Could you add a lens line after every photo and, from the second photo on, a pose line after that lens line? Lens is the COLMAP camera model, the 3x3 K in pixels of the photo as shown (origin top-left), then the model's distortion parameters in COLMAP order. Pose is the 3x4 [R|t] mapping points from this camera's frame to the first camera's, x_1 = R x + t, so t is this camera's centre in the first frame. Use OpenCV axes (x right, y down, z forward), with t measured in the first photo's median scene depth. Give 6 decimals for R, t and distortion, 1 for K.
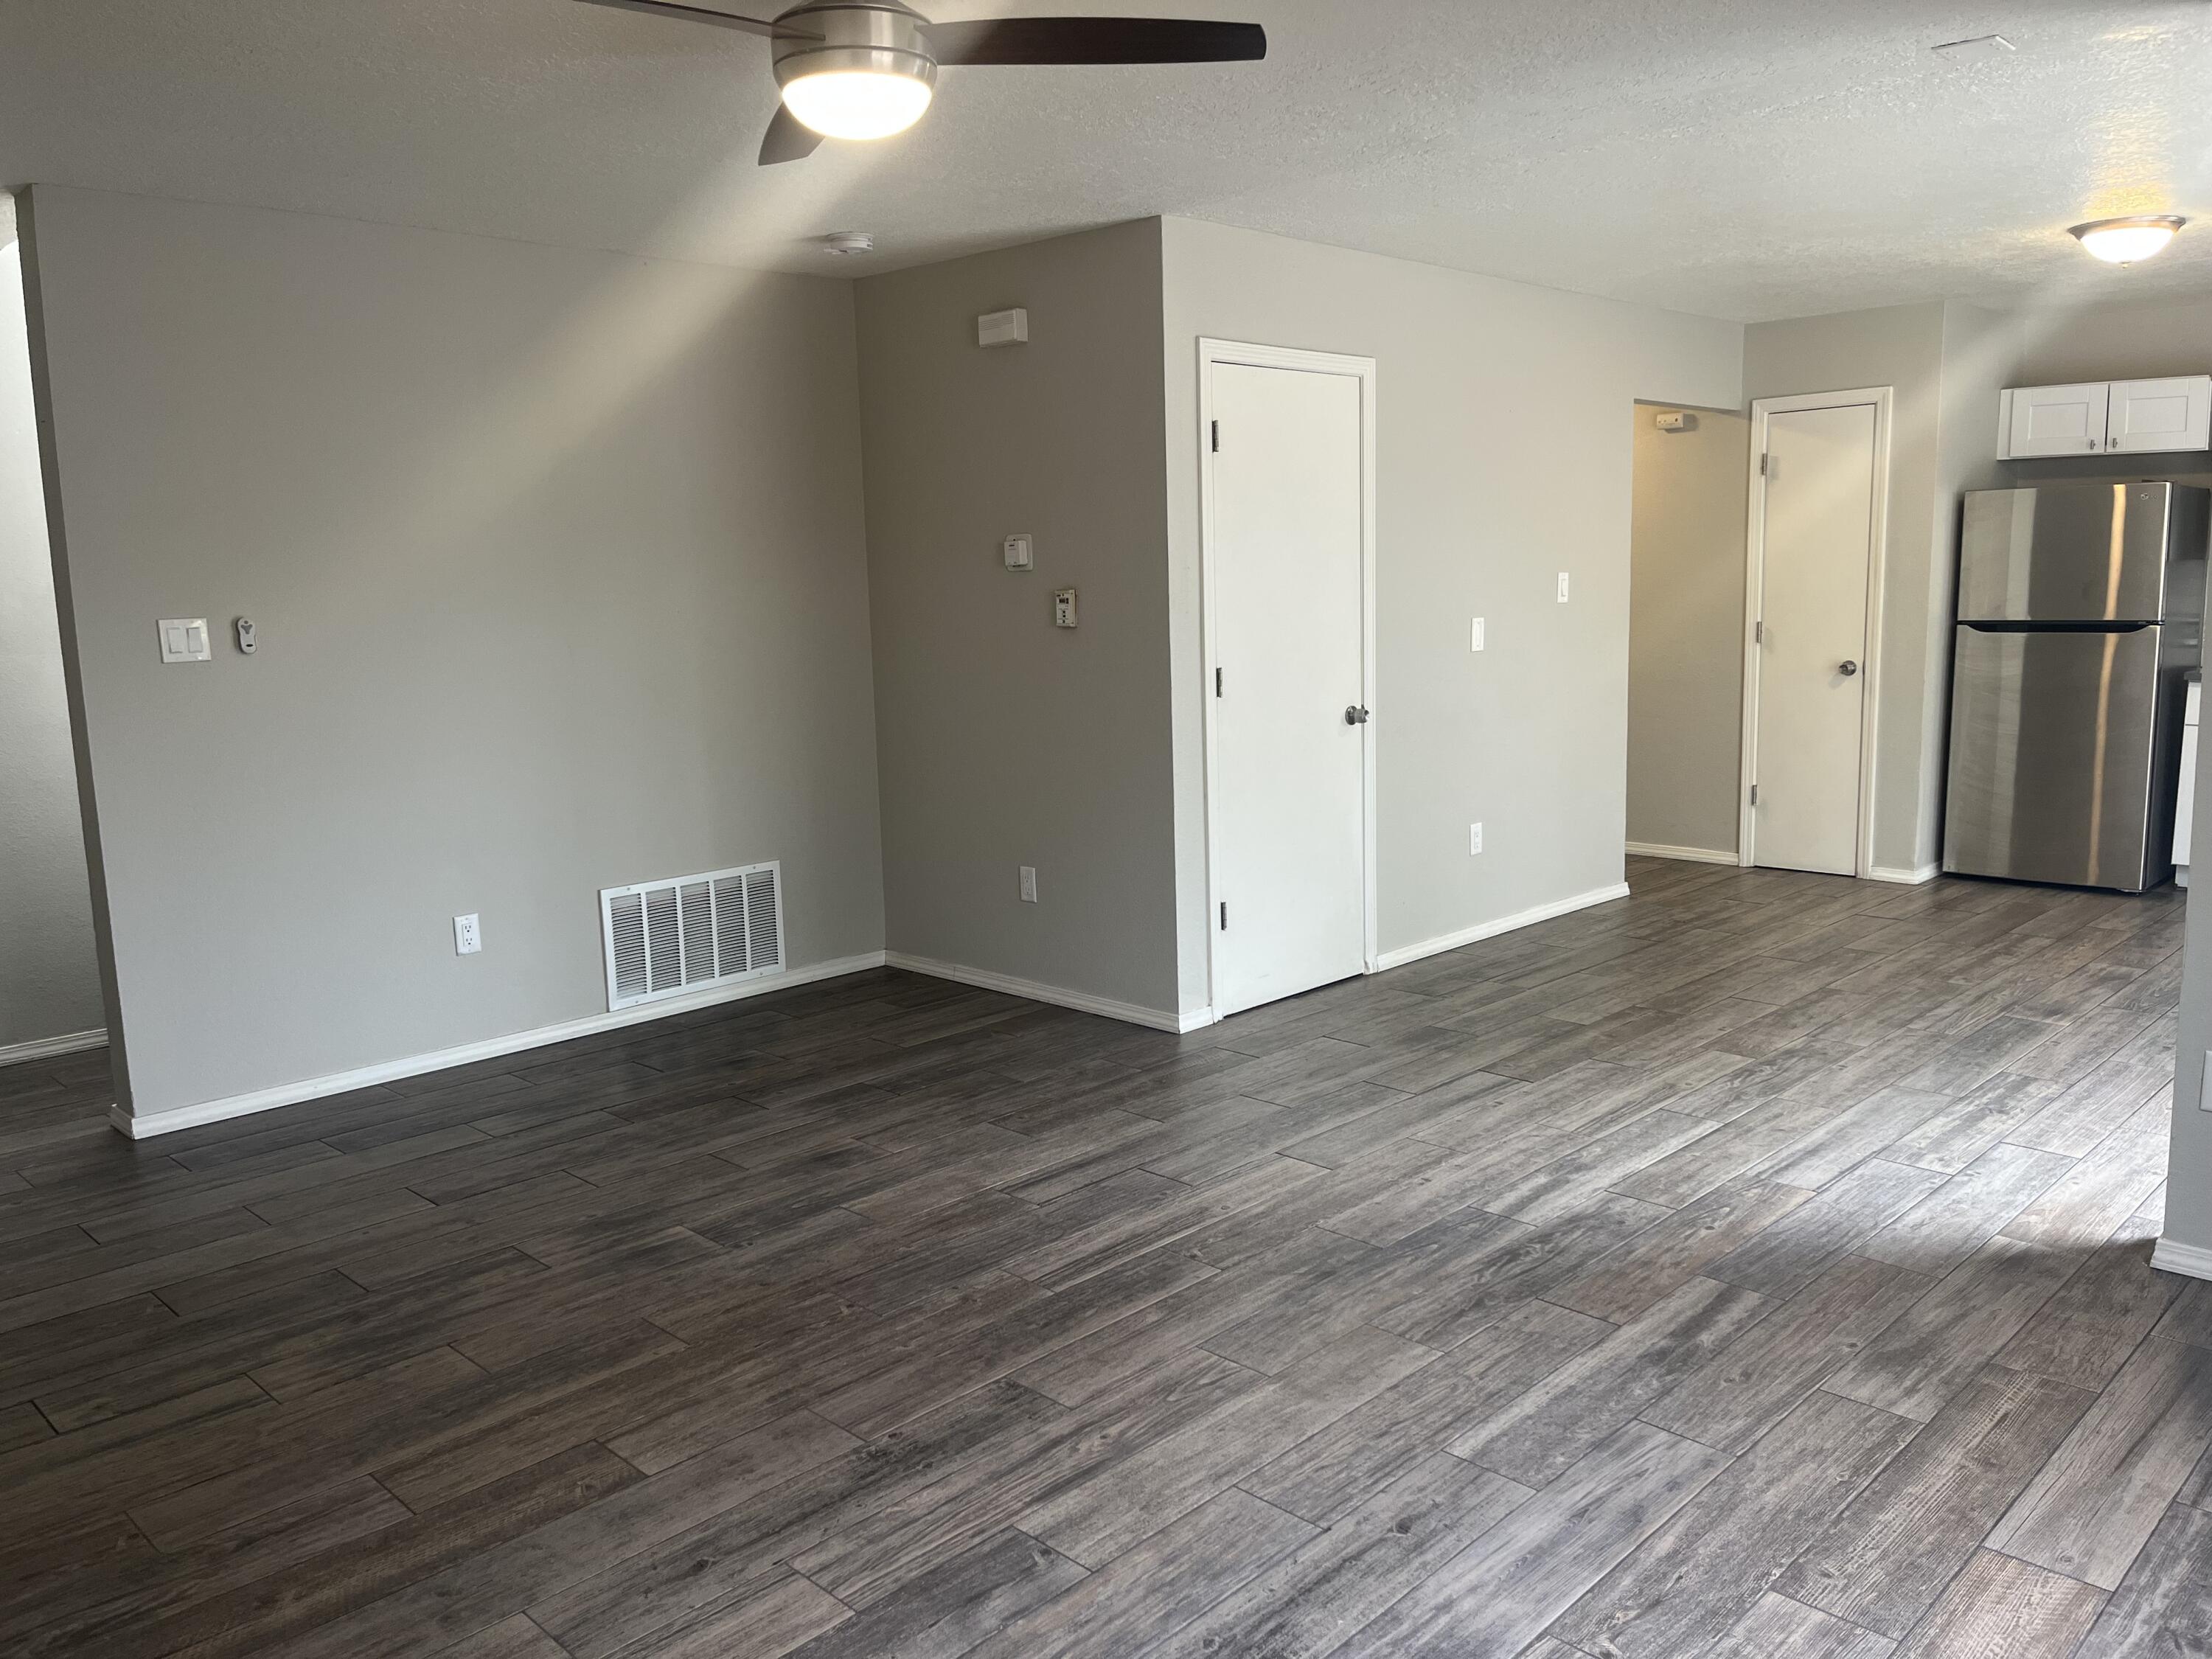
lens RADIAL K [[1670.4, 0, 1094.1], [0, 1670.4, 831.7], [0, 0, 1]] dist [0.074699, -0.102585]
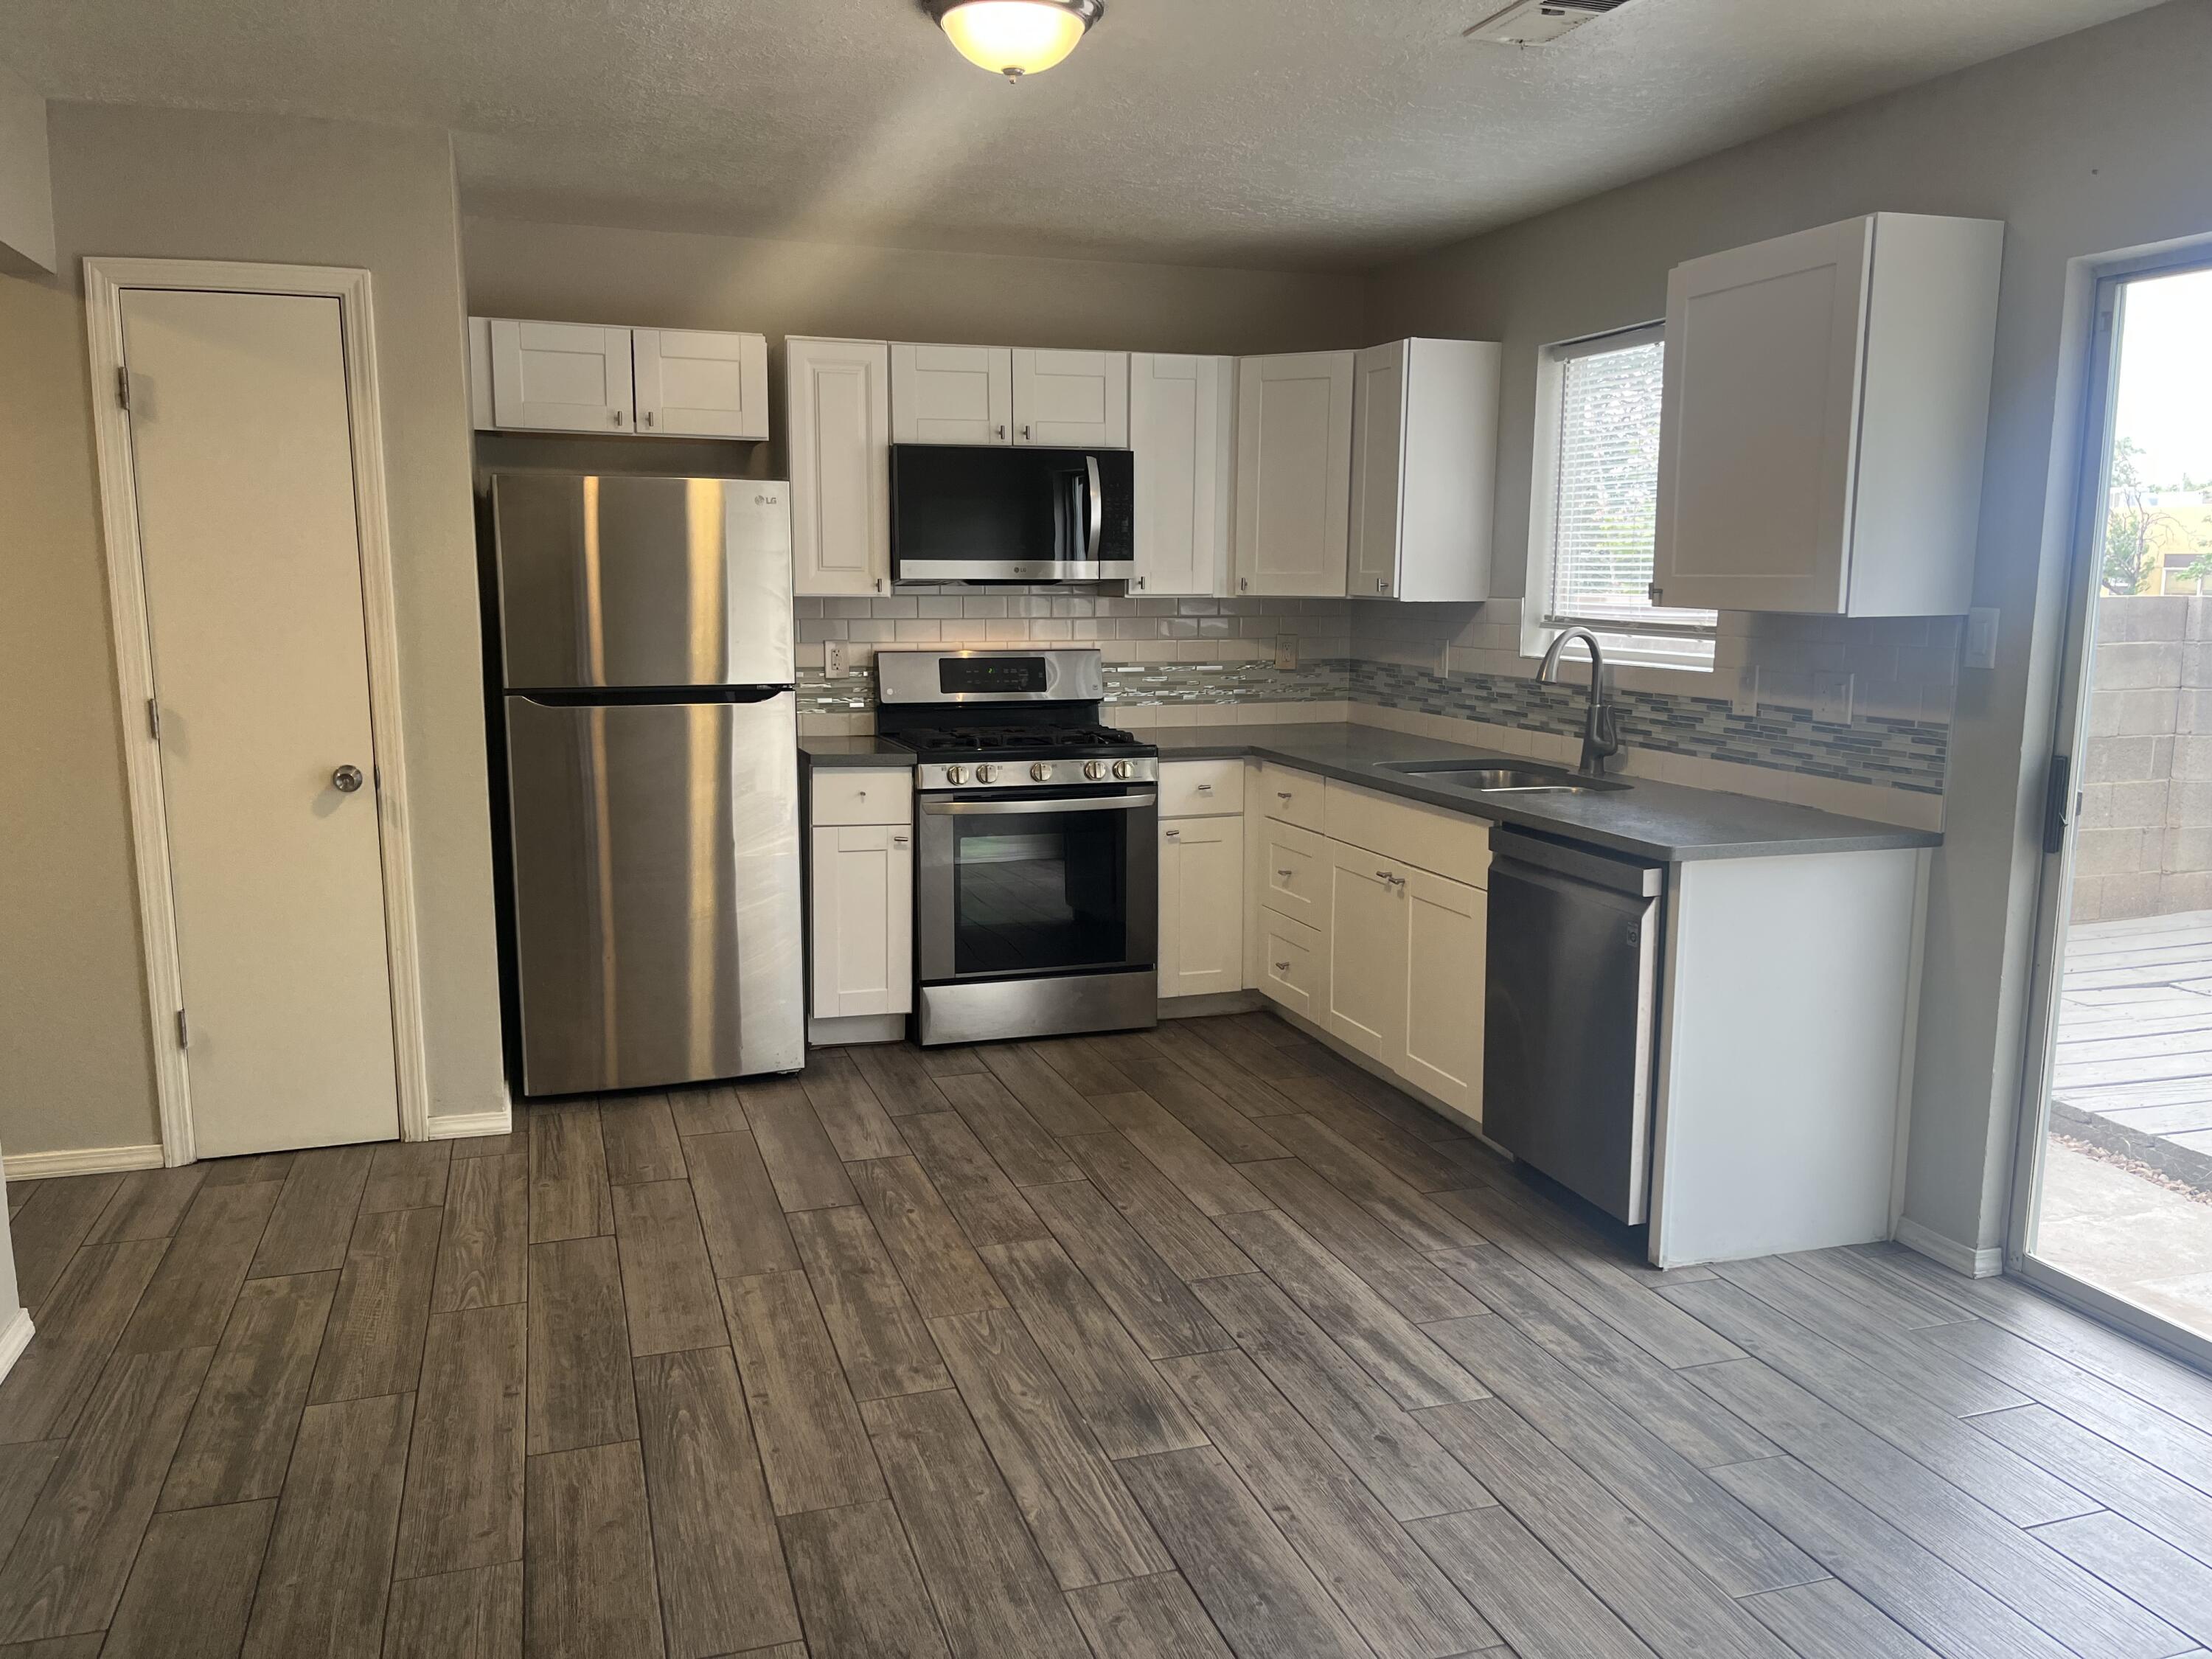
lens RADIAL K [[1670.4, 0, 1108.9], [0, 1670.4, 842.4], [0, 0, 1]] dist [0.074699, -0.102585]
pose [[0.445227, -0.115290, 0.887964, 0.131294], [0.120246, 0.990392, 0.068297, -0.170040], [-0.887307, 0.076366, 0.454813, 1.070979]]
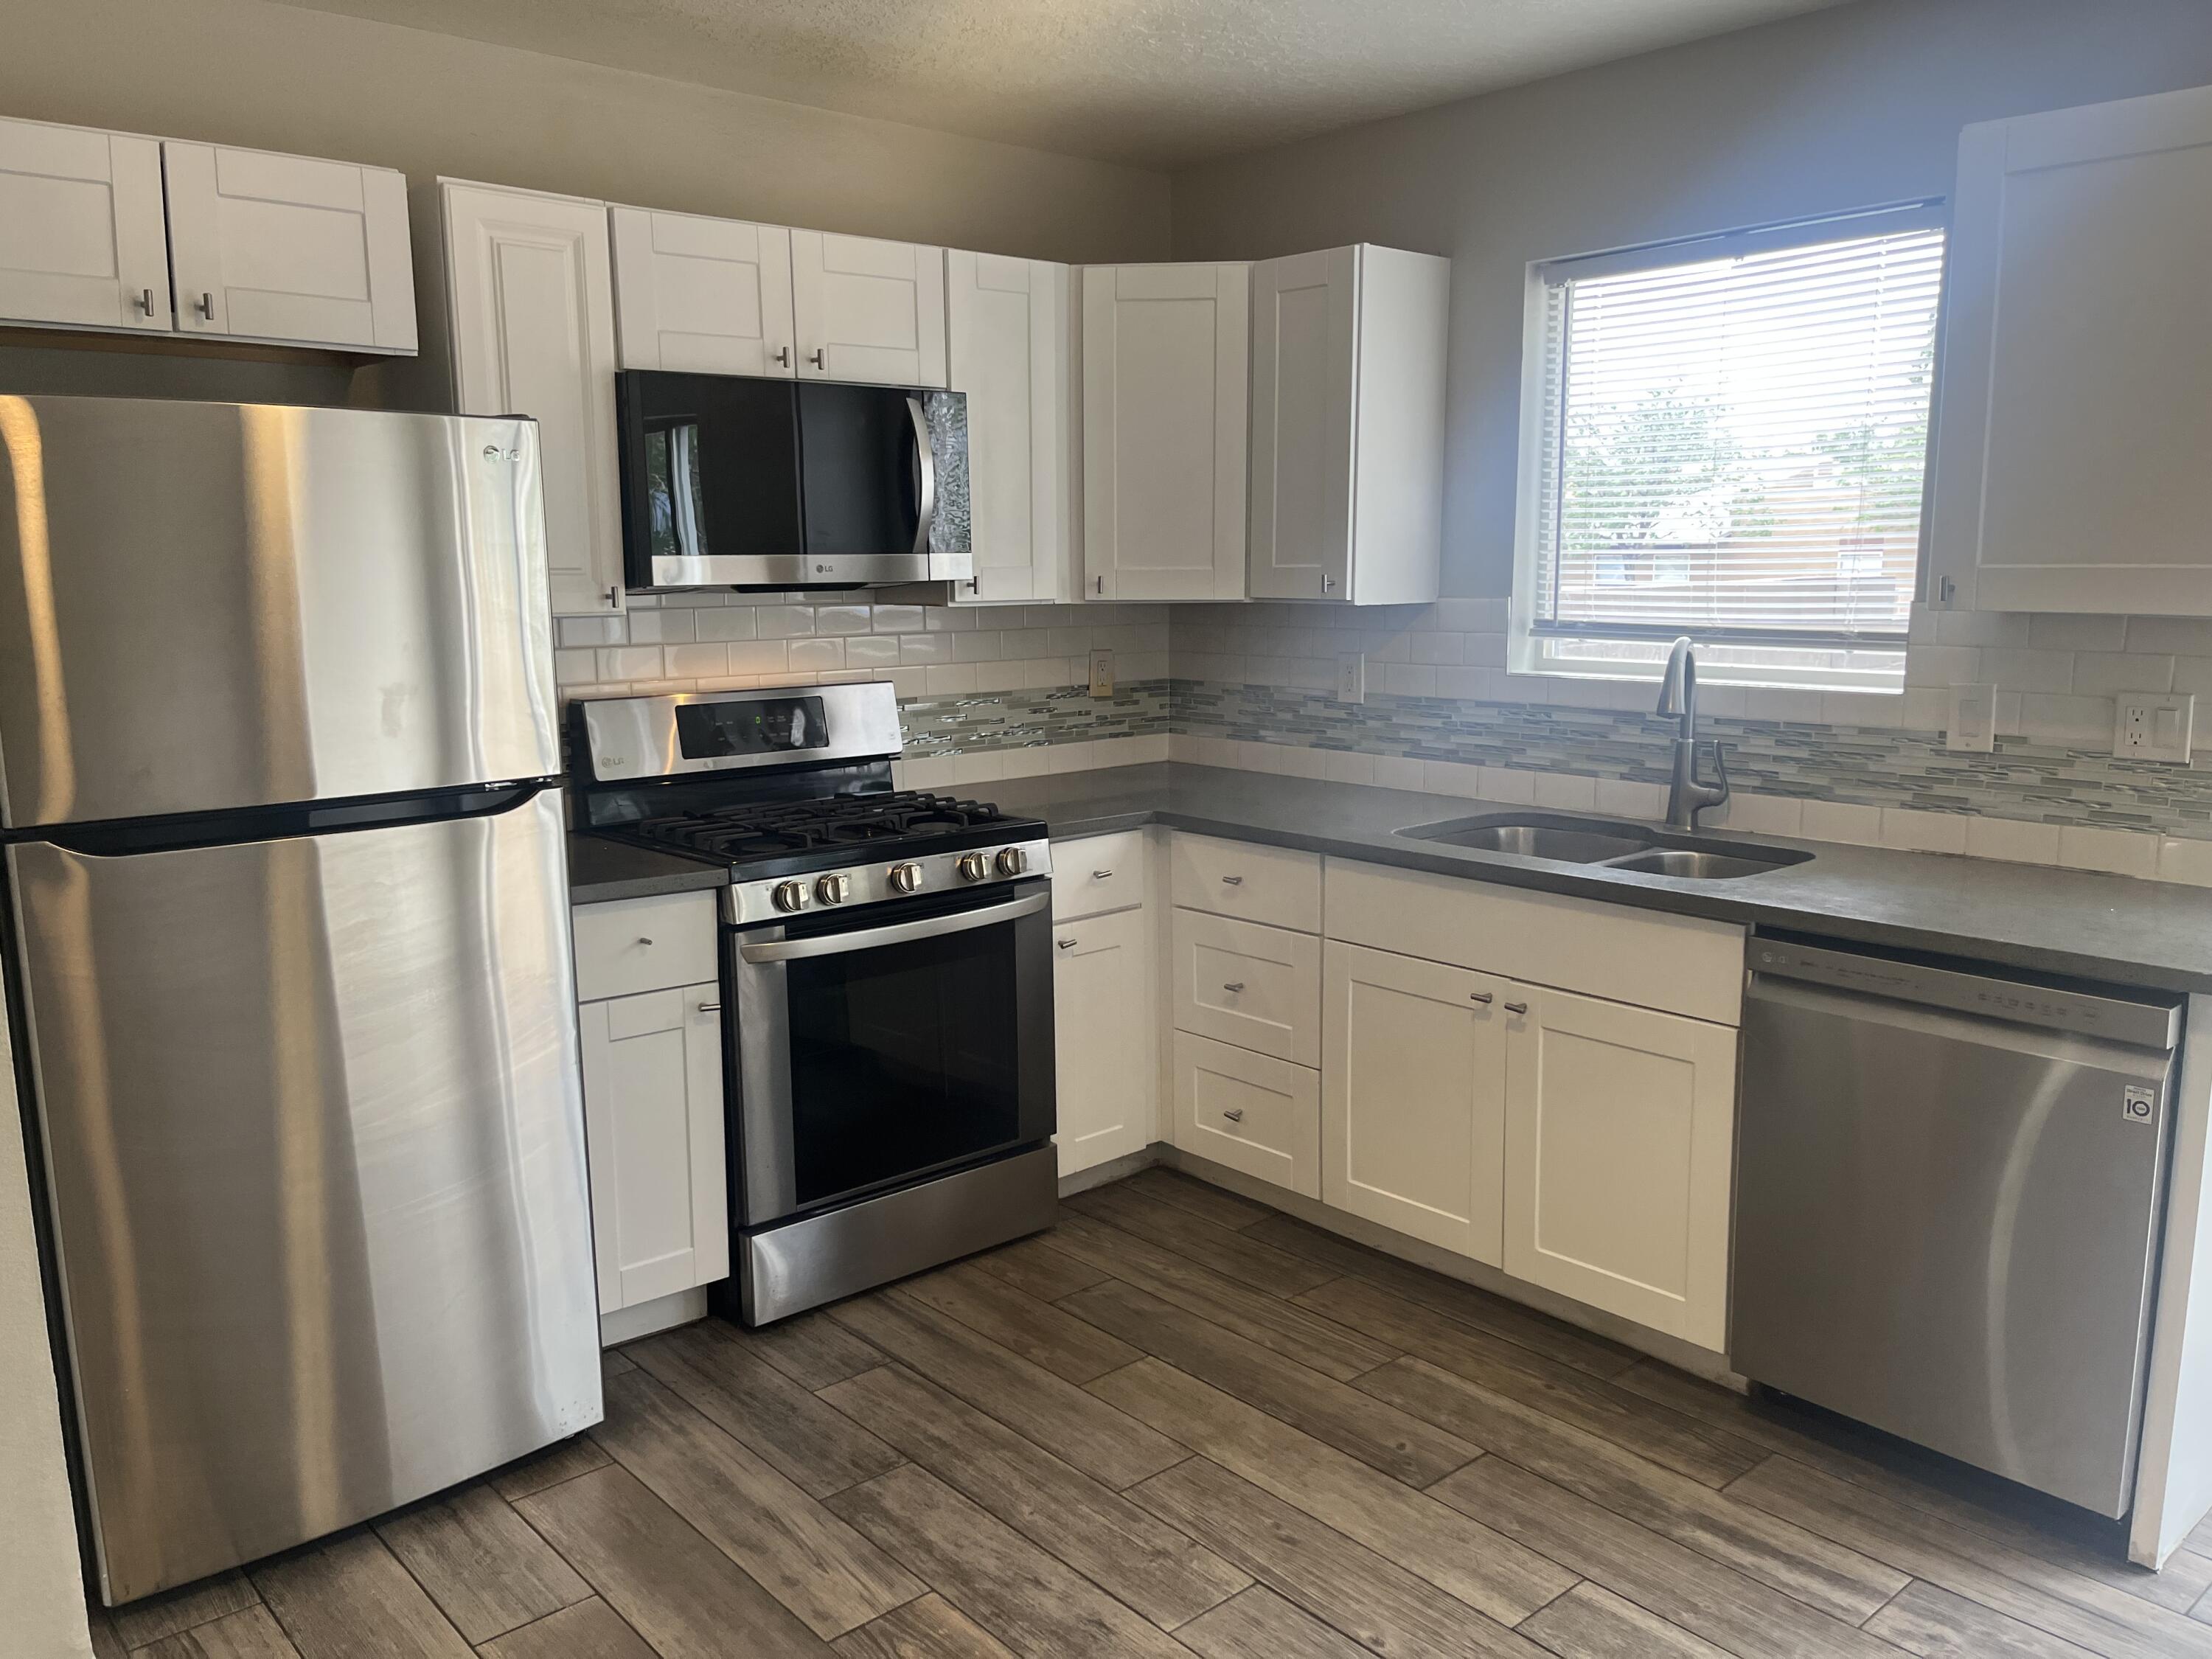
lens RADIAL K [[1670.4, 0, 1099.7], [0, 1670.4, 845.8], [0, 0, 1]] dist [0.074699, -0.102585]
pose [[0.066171, -0.143865, 0.987383, 0.454080], [0.157903, 0.978592, 0.132002, -0.260013], [-0.985235, 0.147176, 0.087471, 1.559036]]
